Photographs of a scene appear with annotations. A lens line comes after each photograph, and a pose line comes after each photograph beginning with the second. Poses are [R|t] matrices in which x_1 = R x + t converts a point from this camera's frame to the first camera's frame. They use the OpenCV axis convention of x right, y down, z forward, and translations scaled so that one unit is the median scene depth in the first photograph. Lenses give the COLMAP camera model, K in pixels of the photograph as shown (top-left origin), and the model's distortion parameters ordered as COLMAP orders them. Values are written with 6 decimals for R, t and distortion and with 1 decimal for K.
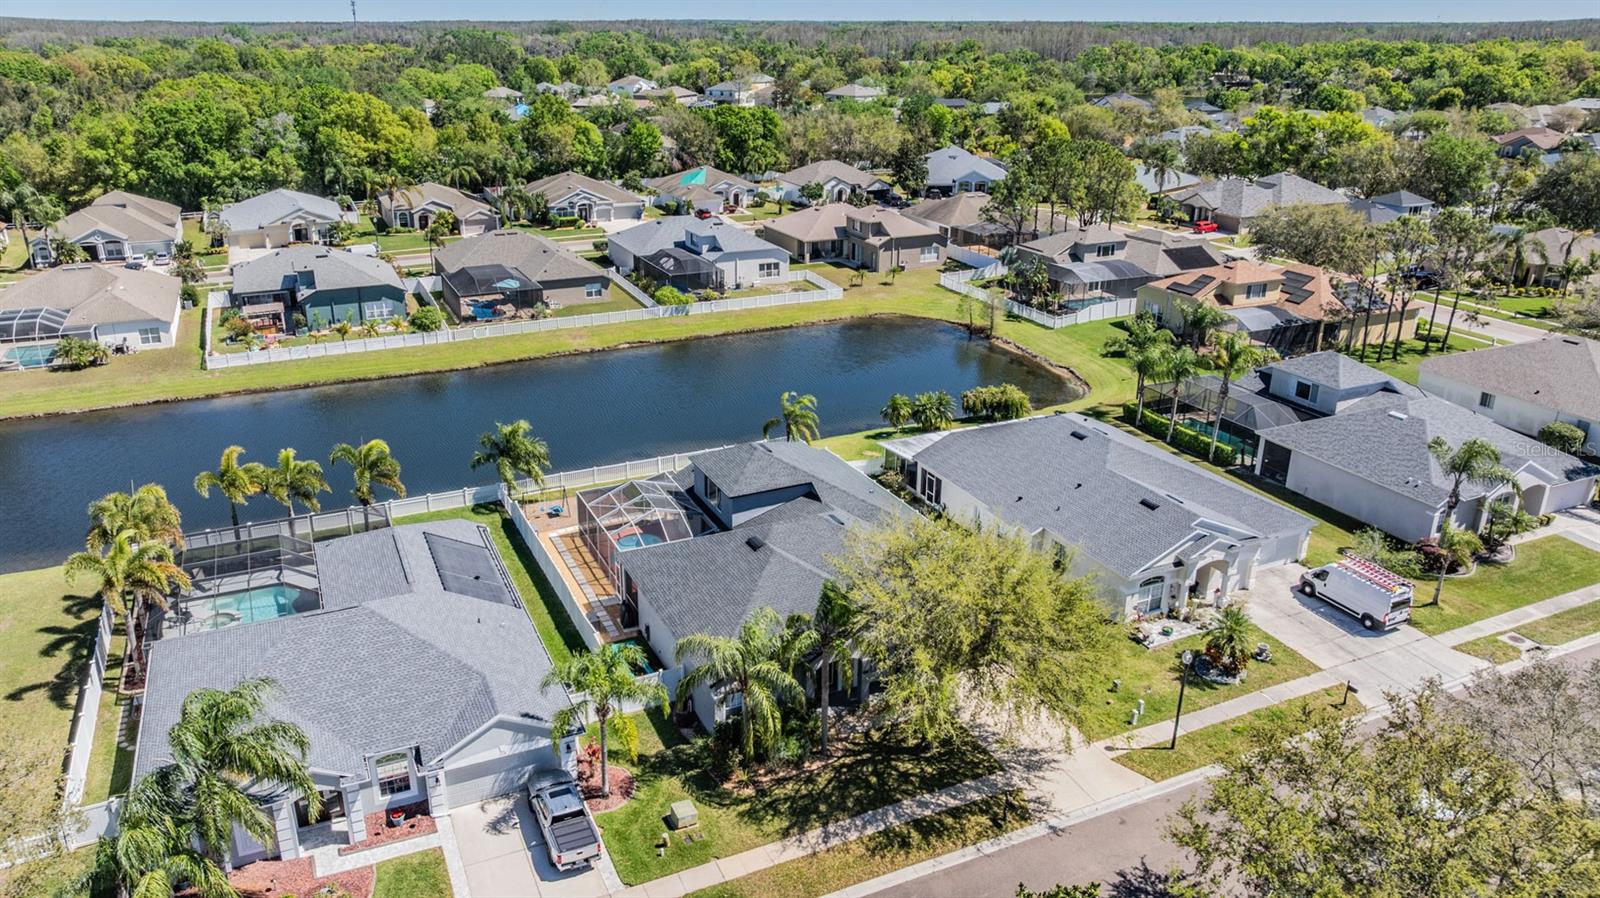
lens RADIAL K [[1130.6, 0, 800.0], [0, 1130.6, 449.0], [0, 0, 1]] dist [-0.026382, 0.006568]
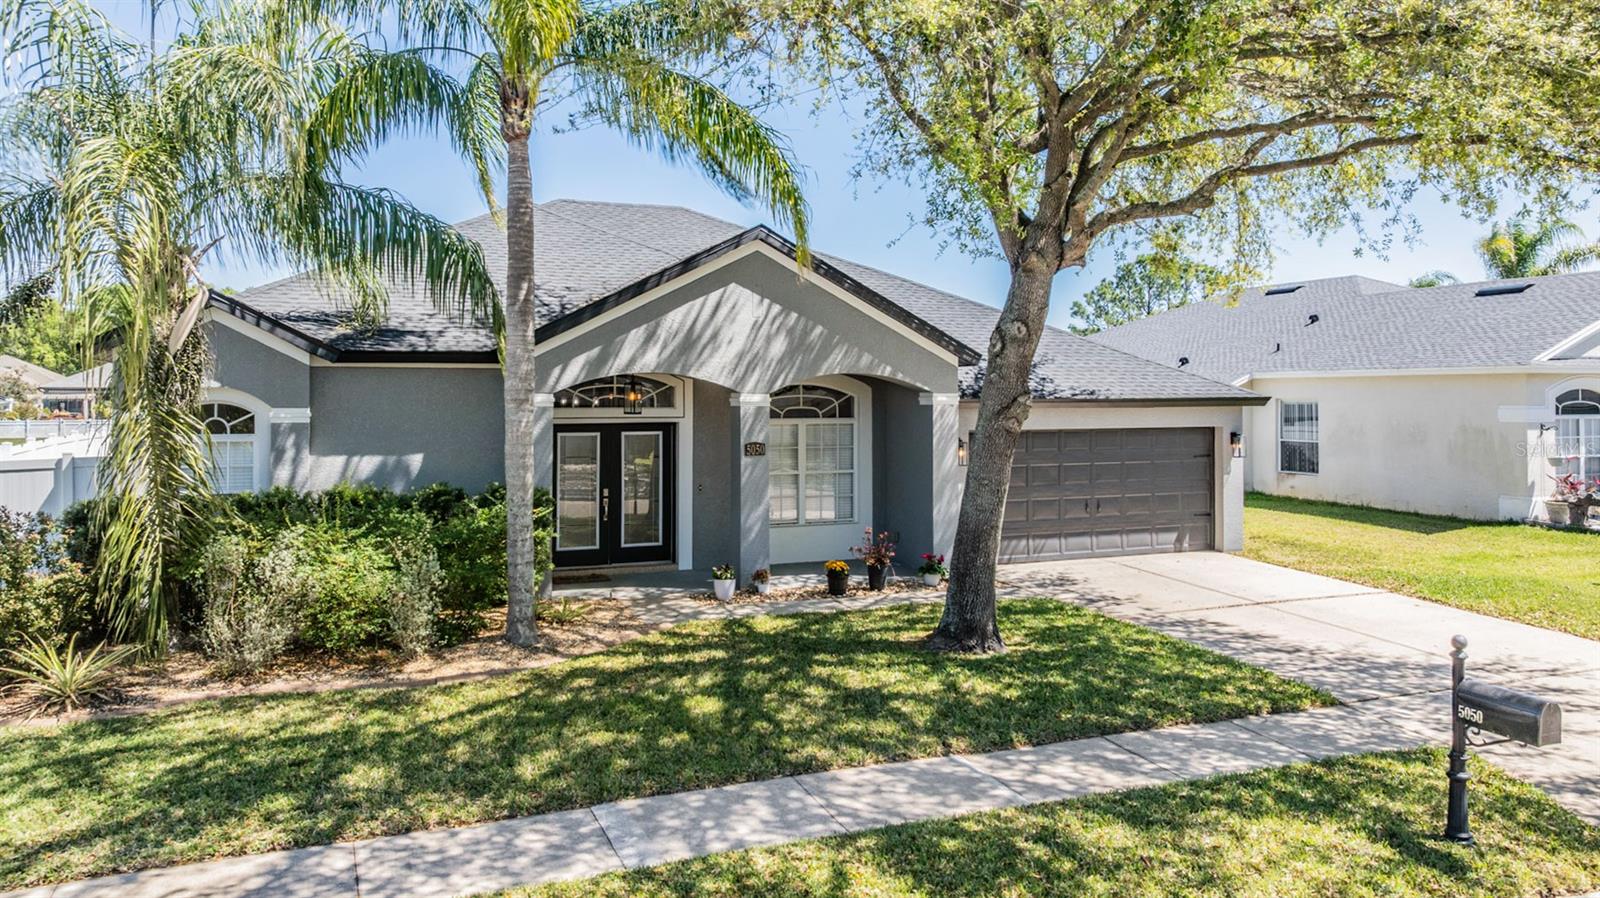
lens RADIAL K [[1135.1, 0, 801.3], [0, 1135.1, 425.7], [0, 0, 1]] dist [-0.025730, 0.000465]
pose [[0.998470, -0.014320, -0.053412, 0.036096], [-0.005207, 0.937249, -0.348623, 0.121568], [0.055052, 0.348368, 0.935740, 0.304698]]
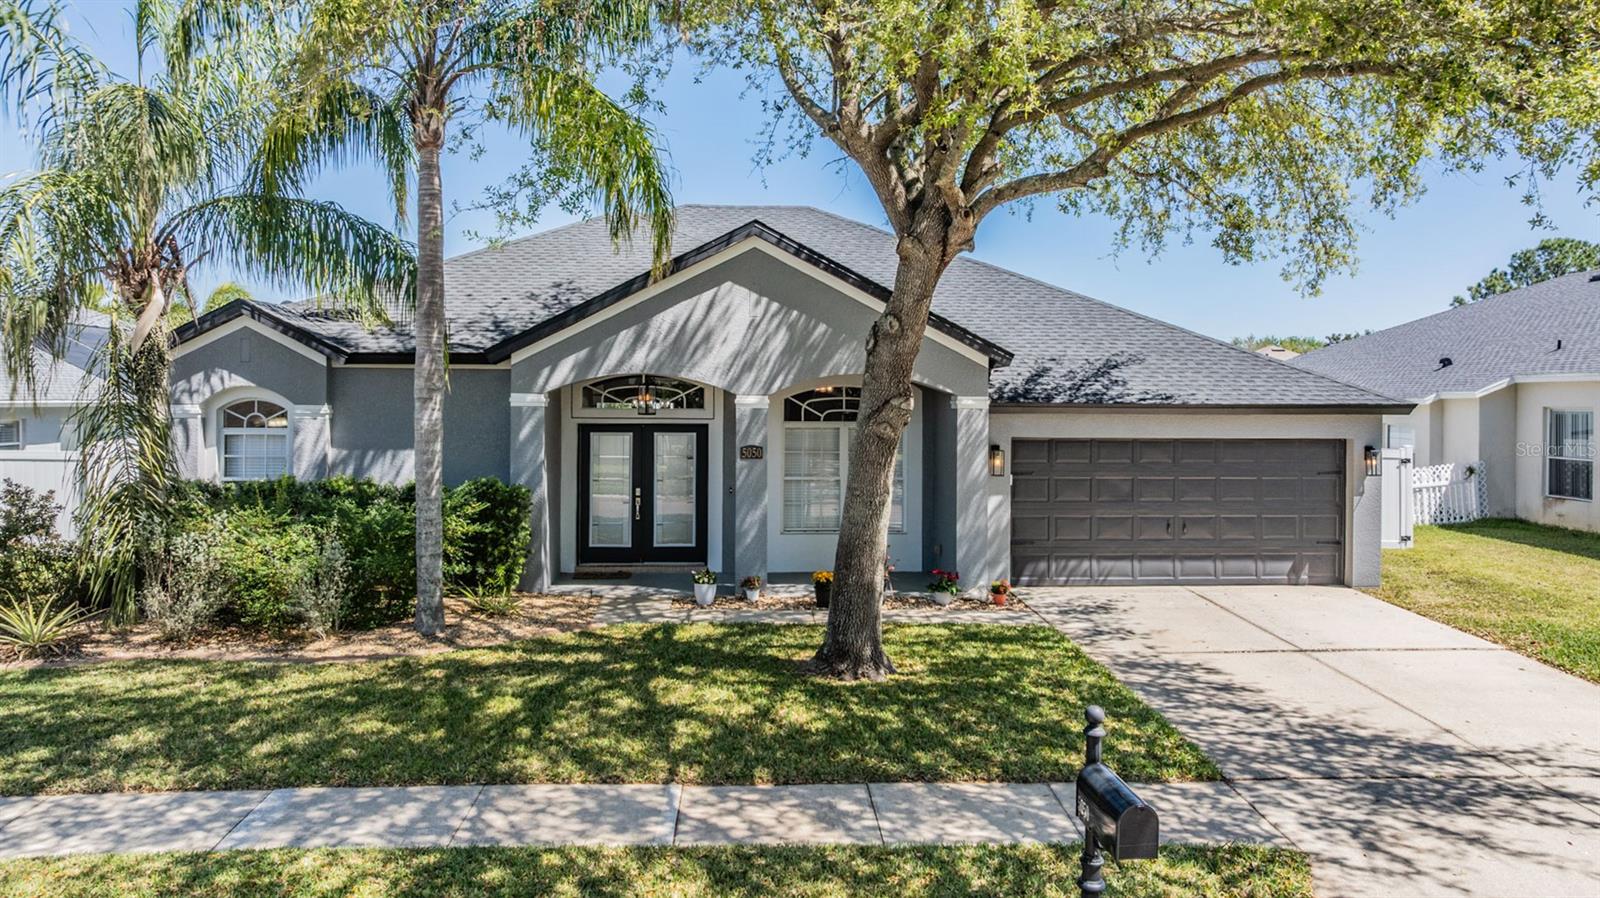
lens RADIAL K [[1130.6, 0, 800.0], [0, 1130.6, 449.0], [0, 0, 1]] dist [-0.026382, 0.006568]
pose [[0.928511, 0.007607, -0.371228, 0.072619], [-0.131566, 0.941663, -0.309775, 0.117141], [0.347215, 0.336470, 0.875345, 0.317363]]
